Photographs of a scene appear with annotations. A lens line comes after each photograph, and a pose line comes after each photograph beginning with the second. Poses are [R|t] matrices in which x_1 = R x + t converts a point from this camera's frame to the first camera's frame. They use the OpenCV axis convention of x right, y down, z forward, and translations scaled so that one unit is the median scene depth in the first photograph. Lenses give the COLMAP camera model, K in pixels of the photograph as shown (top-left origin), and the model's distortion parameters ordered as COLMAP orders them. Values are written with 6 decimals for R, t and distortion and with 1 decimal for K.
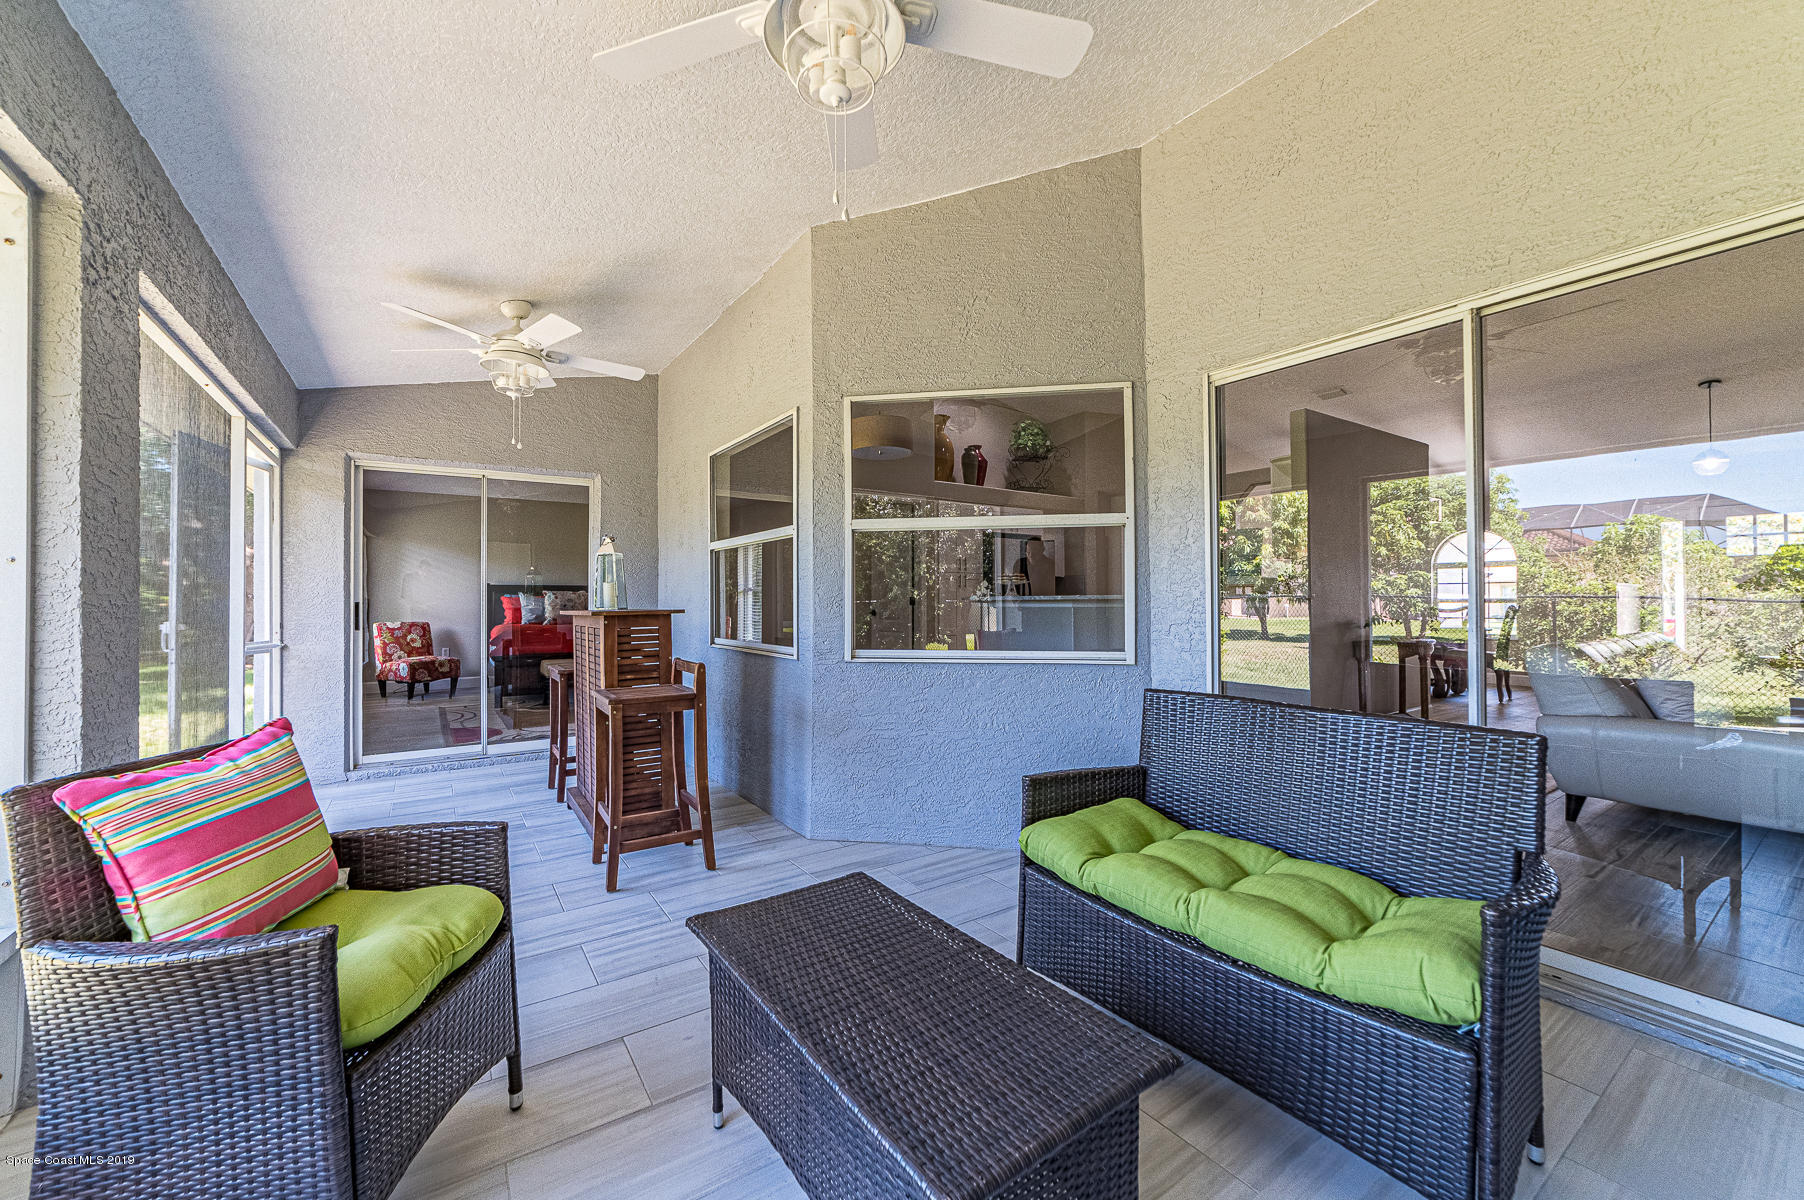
lens RADIAL K [[714.1, 0, 902.0], [0, 714.1, 600.0], [0, 0, 1]] dist [-0.026470, 0.010974]
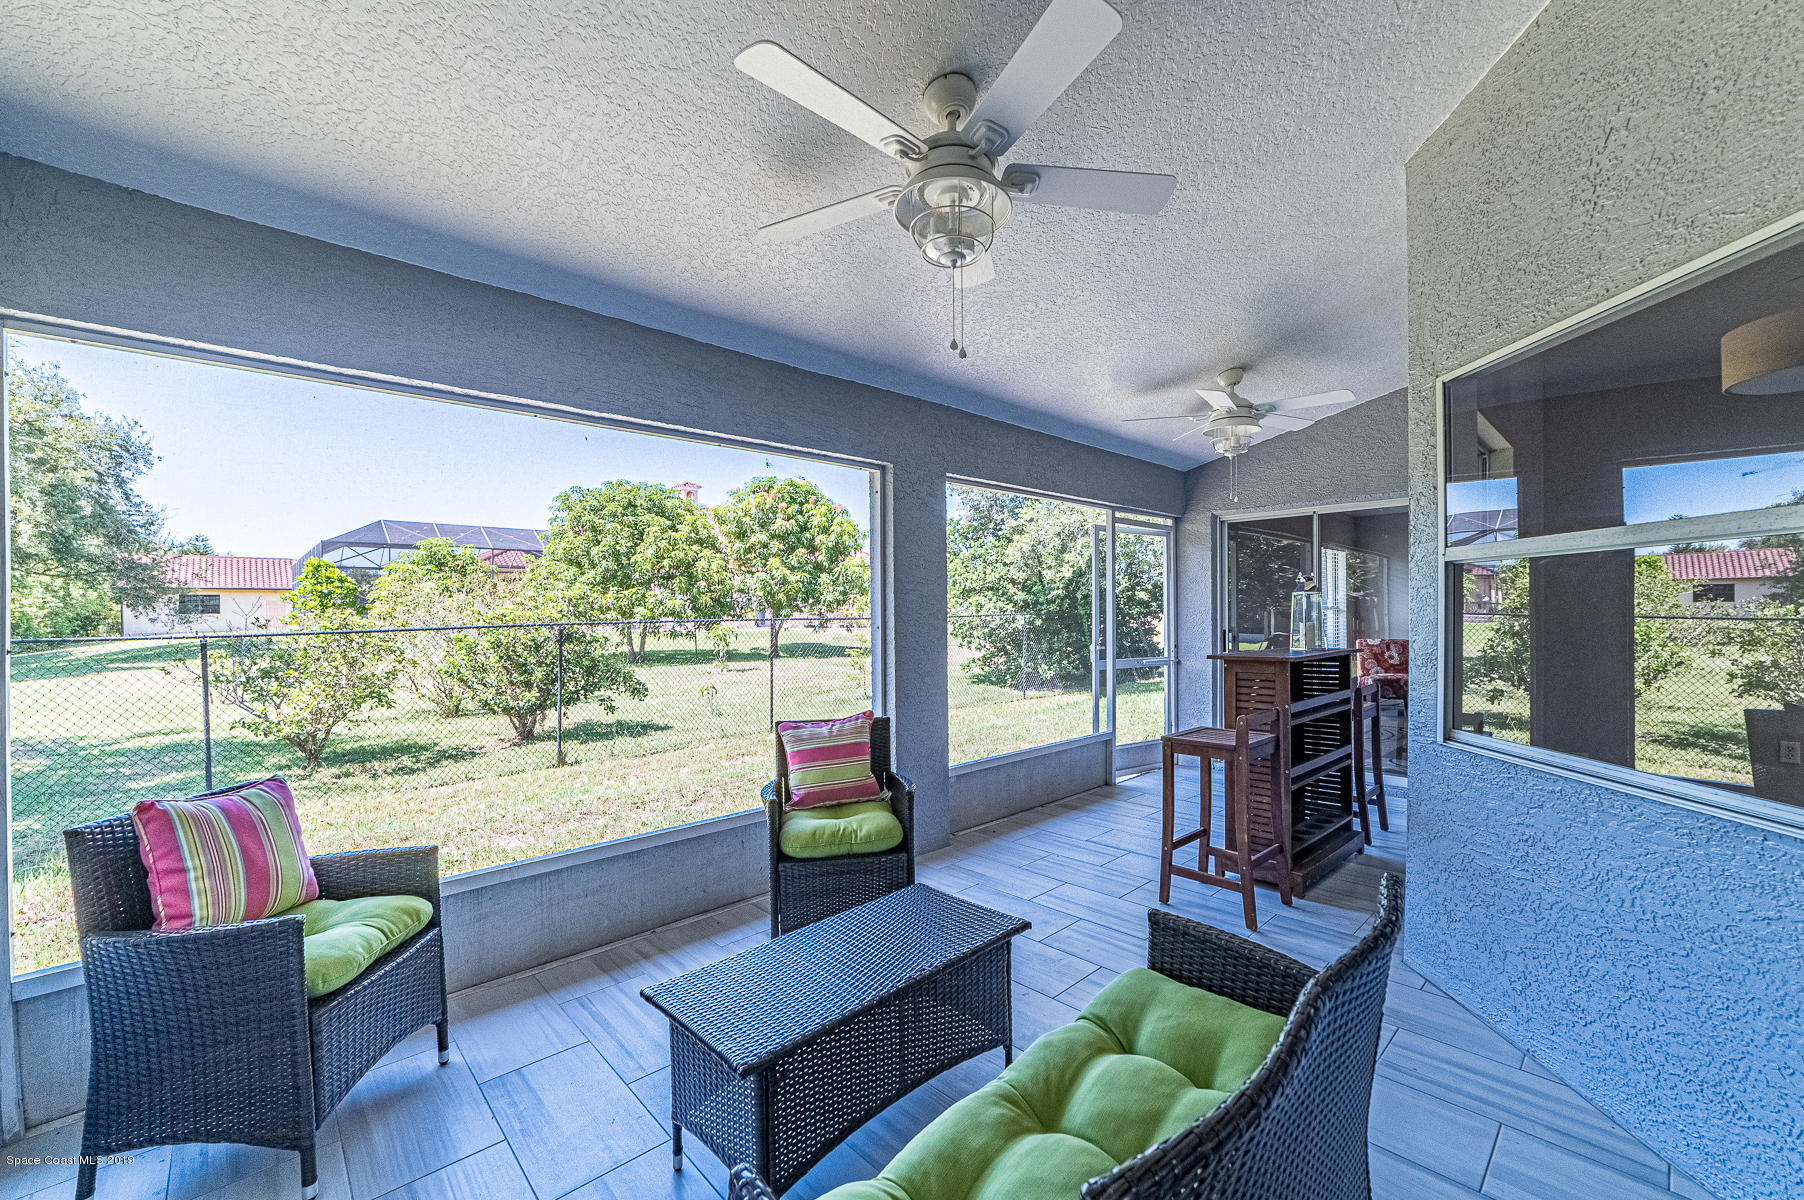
lens RADIAL K [[714.1, 0, 902.0], [0, 714.1, 600.0], [0, 0, 1]] dist [-0.026470, 0.010974]
pose [[0.147848, -0.018301, -0.988841, 0.412798], [0.017930, 0.999714, -0.015822, -0.042491], [0.988848, -0.015391, 0.148134, 0.263711]]
